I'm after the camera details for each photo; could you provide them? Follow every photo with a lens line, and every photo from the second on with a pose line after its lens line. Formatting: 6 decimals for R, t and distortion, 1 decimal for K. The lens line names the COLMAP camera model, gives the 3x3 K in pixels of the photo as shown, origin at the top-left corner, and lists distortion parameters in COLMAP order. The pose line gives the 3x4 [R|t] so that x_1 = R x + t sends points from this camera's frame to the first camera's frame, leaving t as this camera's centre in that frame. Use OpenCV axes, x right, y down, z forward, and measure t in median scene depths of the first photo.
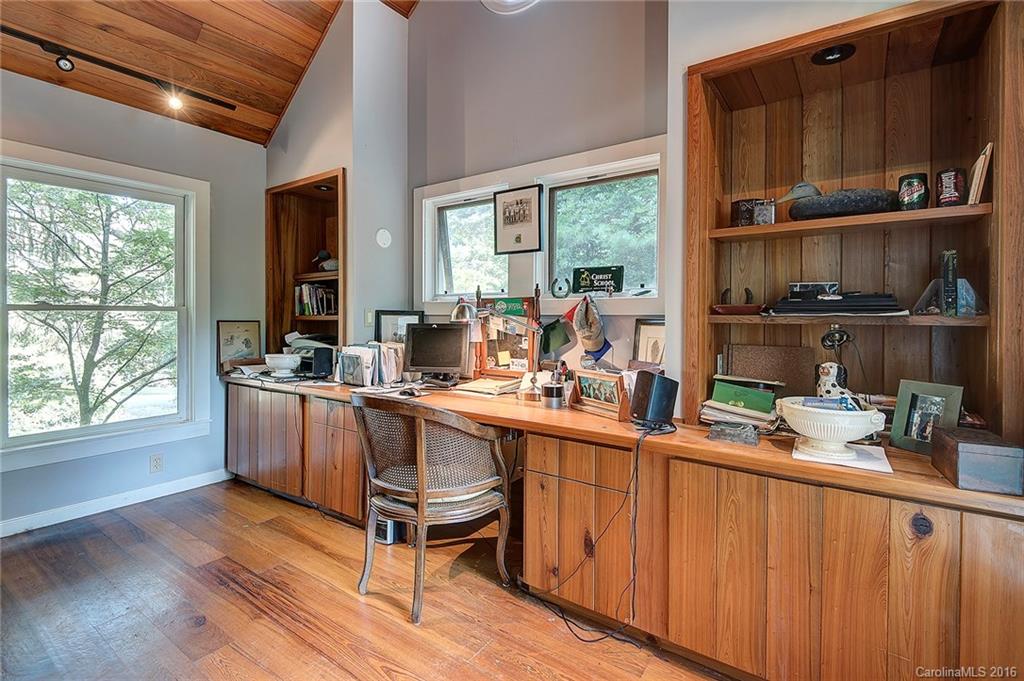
lens RADIAL K [[471.0, 0, 511.0], [0, 471.0, 322.3], [0, 0, 1]] dist [0.030989, -0.017038]
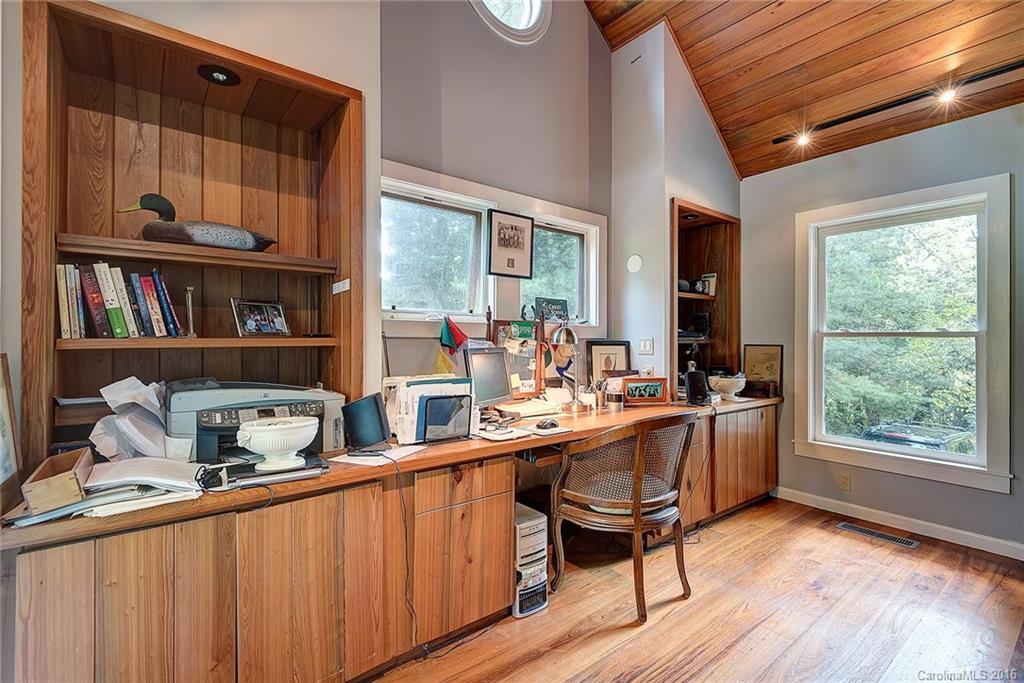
lens RADIAL K [[465.8, 0, 545.3], [0, 465.8, 336.8], [0, 0, 1]] dist [0.026478, -0.000057]
pose [[0.259118, -0.000371, 0.965845, -0.947248], [0.007207, 0.999973, -0.001550, -0.015856], [-0.965819, 0.007363, 0.259114, 0.677034]]
